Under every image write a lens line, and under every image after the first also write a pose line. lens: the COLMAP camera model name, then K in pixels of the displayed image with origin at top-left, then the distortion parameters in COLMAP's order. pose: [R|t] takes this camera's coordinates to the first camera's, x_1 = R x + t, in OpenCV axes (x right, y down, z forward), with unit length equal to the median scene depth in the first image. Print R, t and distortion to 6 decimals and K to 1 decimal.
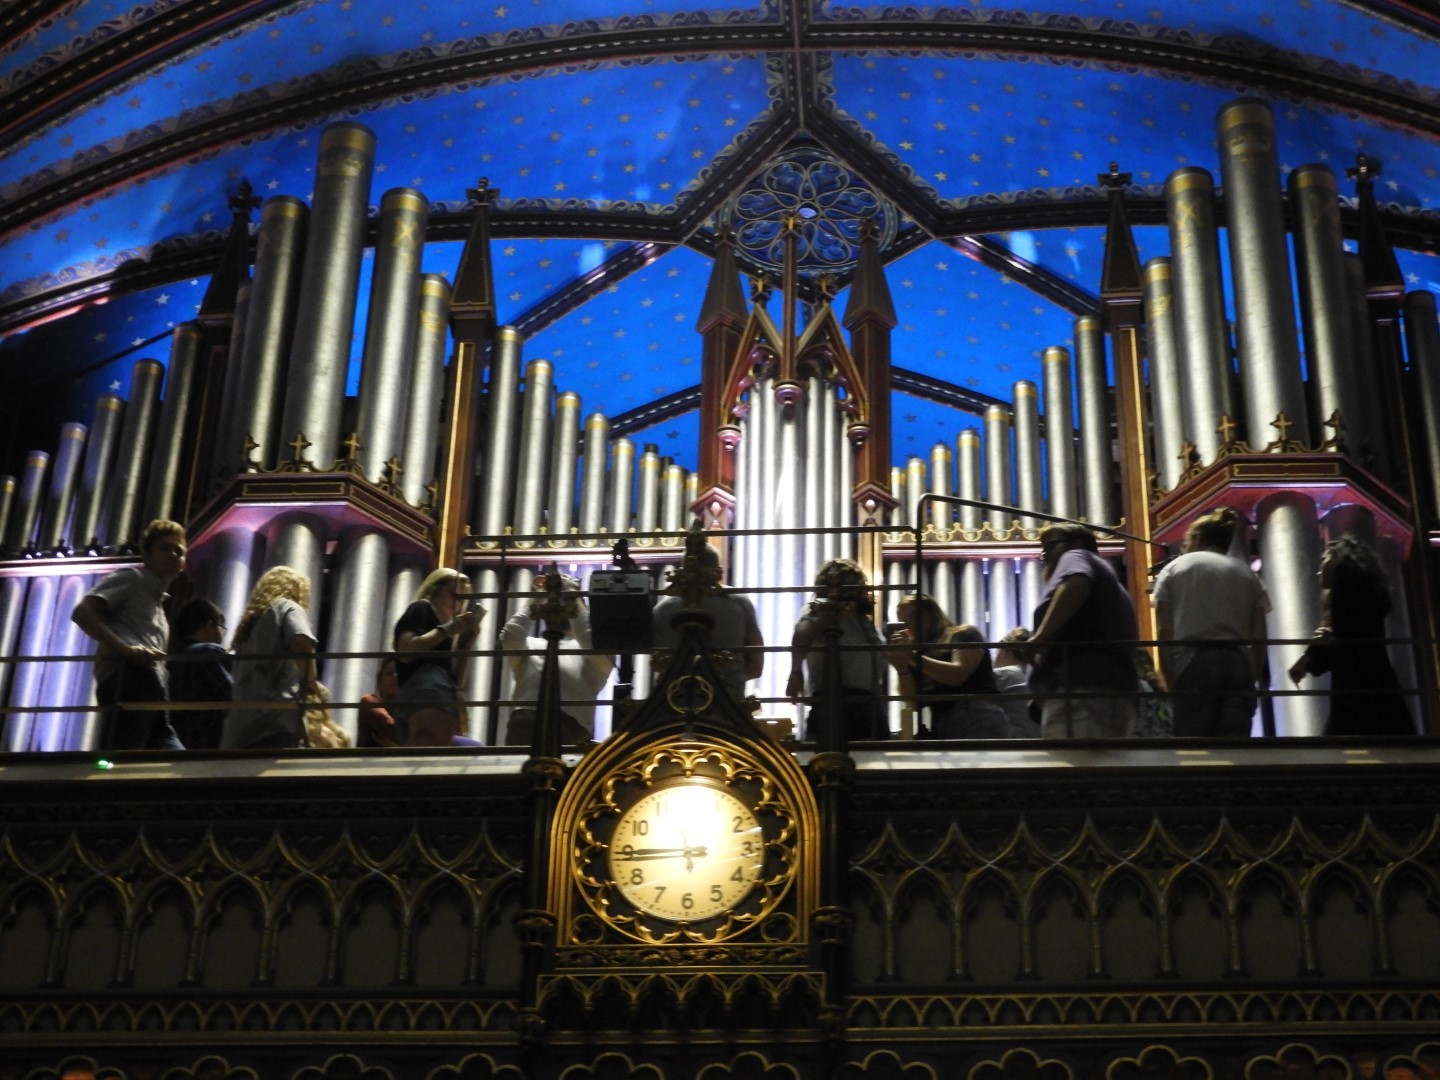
lens RADIAL K [[3279.2, 0, 720.0], [0, 3279.2, 540.0], [0, 0, 1]] dist [0.049364, 0.819584]
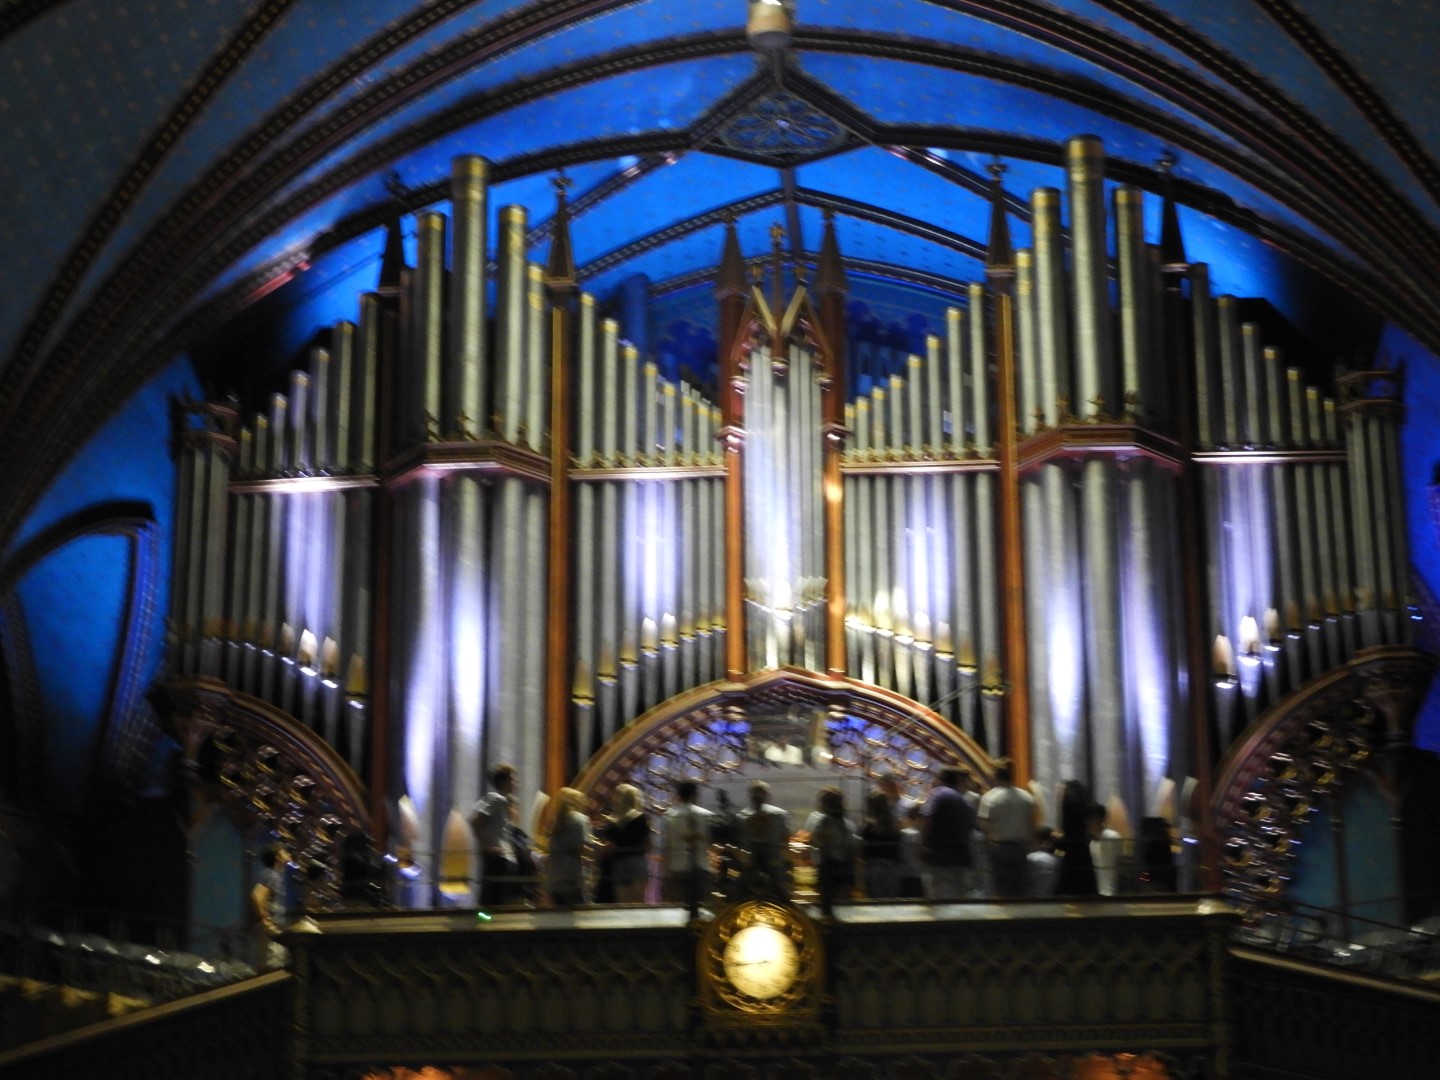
lens RADIAL K [[3569.2, 0, 720.0], [0, 3569.2, 540.0], [0, 0, 1]] dist [-0.030966, -0.284323]
pose [[0.999511, -0.027788, 0.014365, -0.032067], [0.022909, 0.962941, 0.268738, -0.409130], [-0.021300, -0.268277, 0.963106, -0.607536]]
